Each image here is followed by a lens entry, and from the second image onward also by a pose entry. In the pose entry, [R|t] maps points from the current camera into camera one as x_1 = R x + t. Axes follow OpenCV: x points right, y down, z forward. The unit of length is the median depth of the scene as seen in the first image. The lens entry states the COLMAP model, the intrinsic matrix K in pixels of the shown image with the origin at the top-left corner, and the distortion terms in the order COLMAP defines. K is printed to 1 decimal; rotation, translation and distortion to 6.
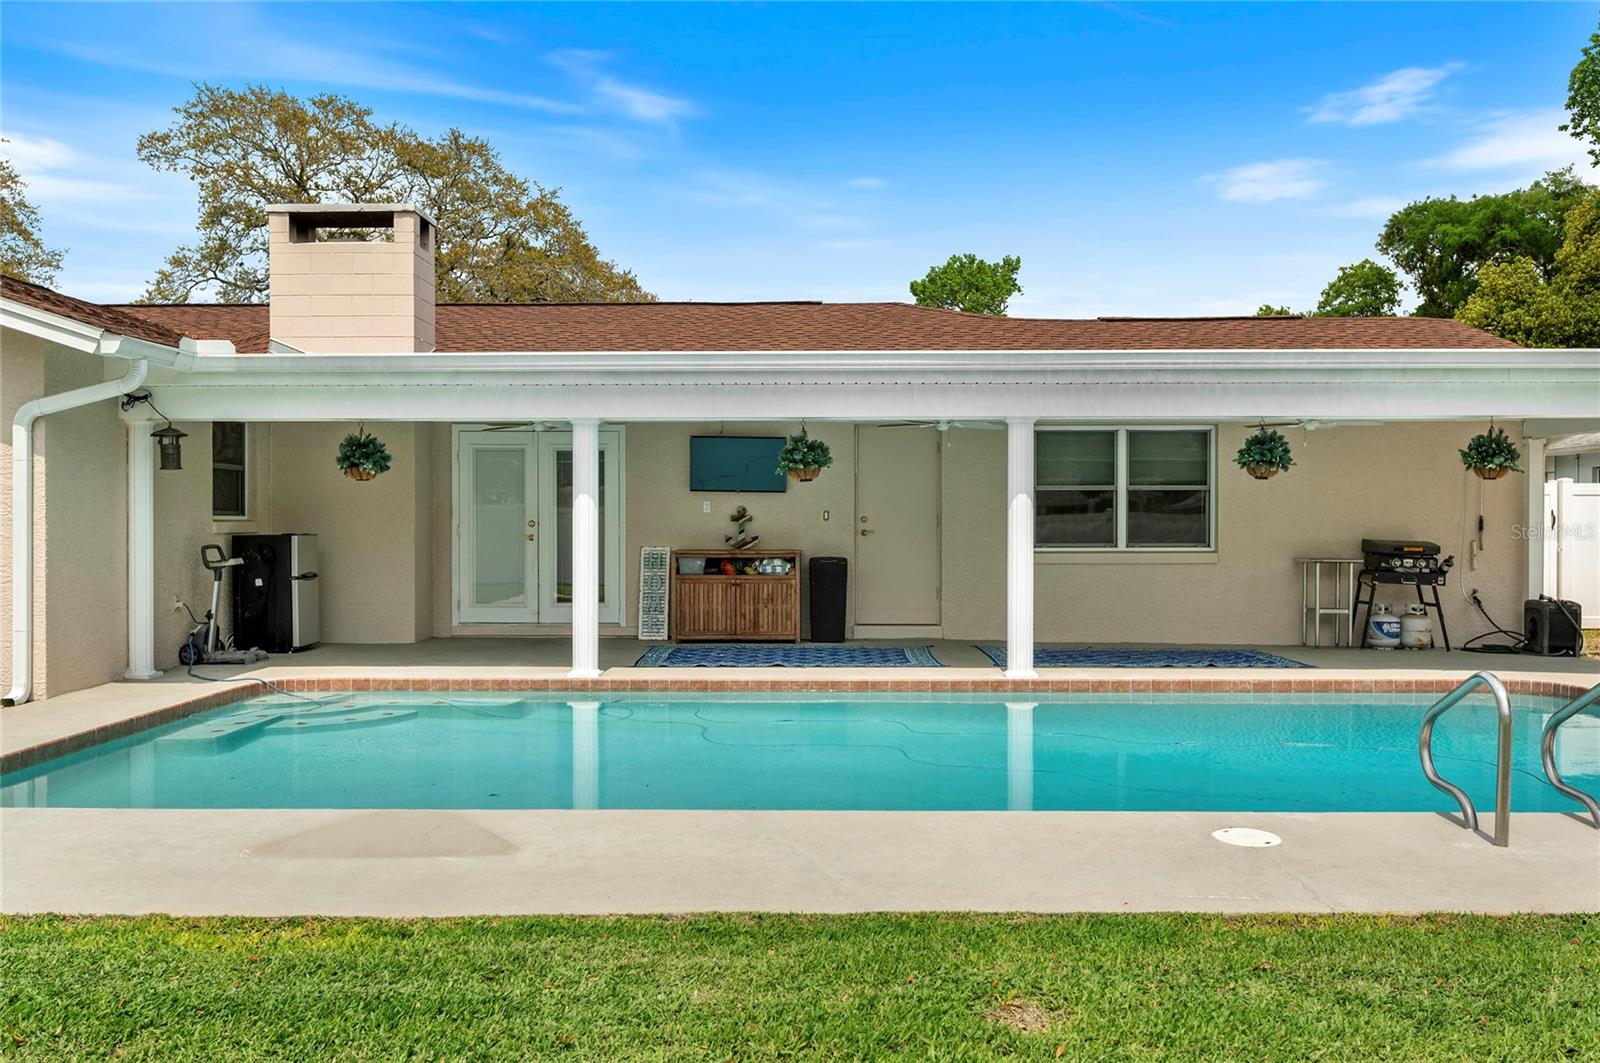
lens RADIAL K [[1349.6, 0, 800.8], [0, 1349.6, 538.7], [0, 0, 1]] dist [0.000547, -0.000189]
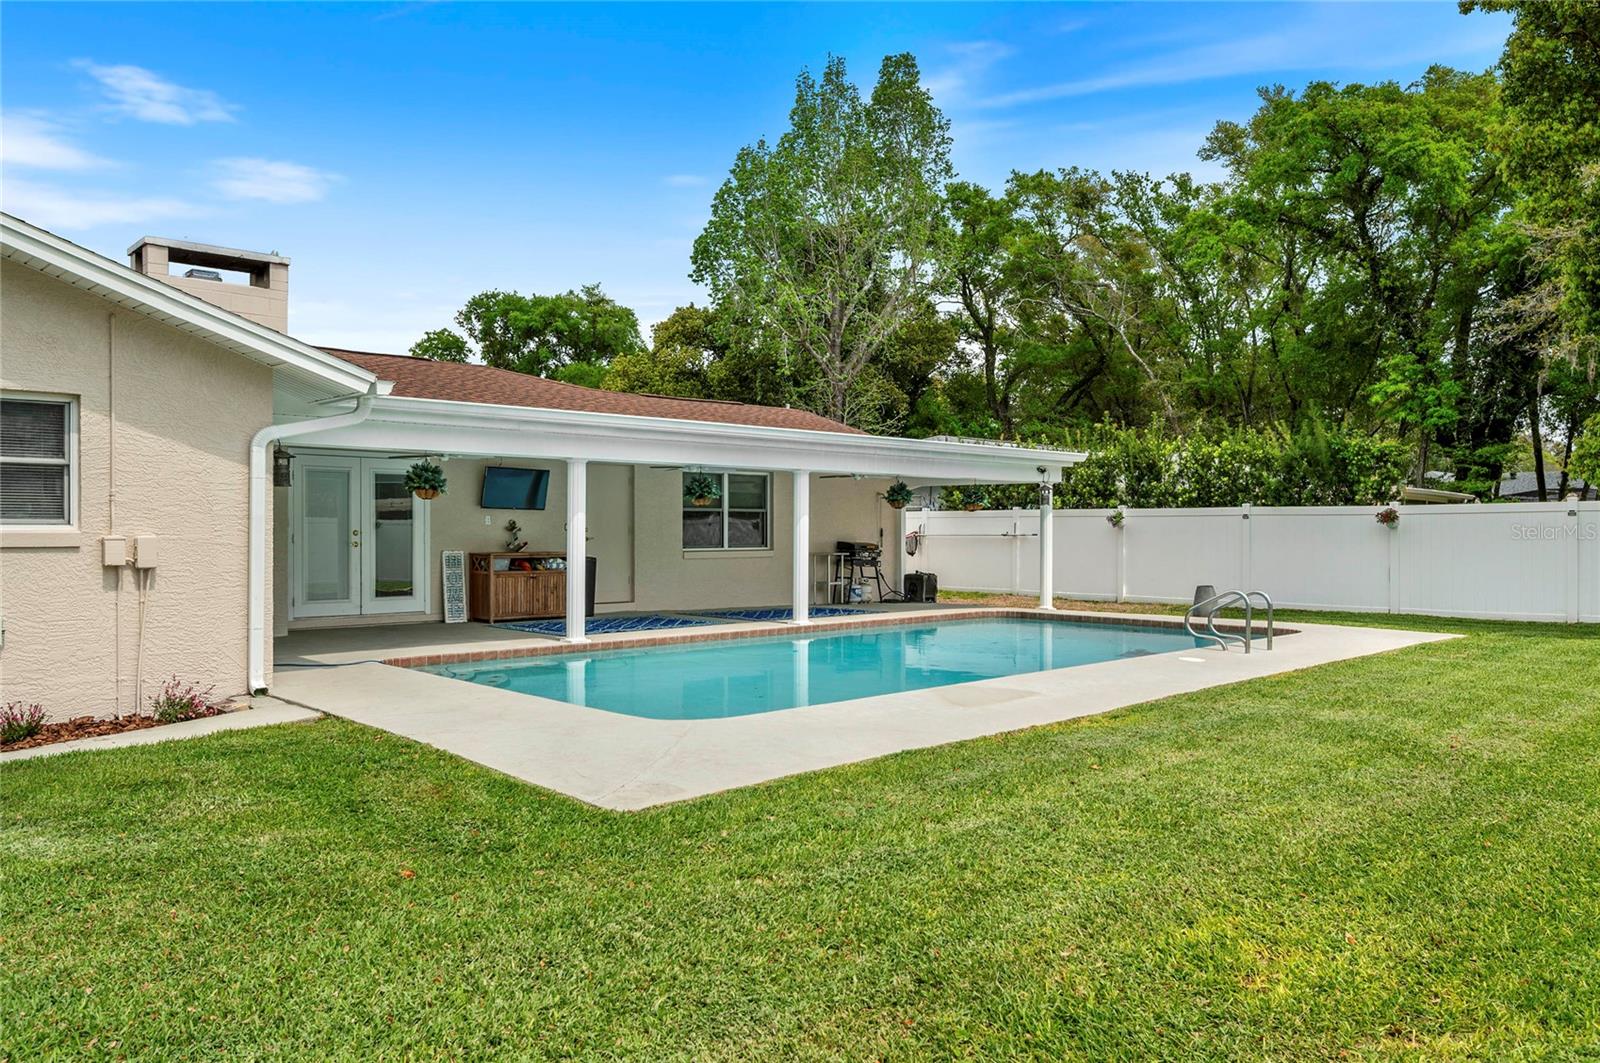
lens RADIAL K [[1096.3, 0, 804.9], [0, 1096.3, 523.6], [0, 0, 1]] dist [0.002317, -0.007143]
pose [[0.729052, 0.004876, 0.684441, -0.583647], [0.008245, 0.999840, -0.015905, -0.000561], [-0.684408, 0.017239, 0.728895, 0.007114]]
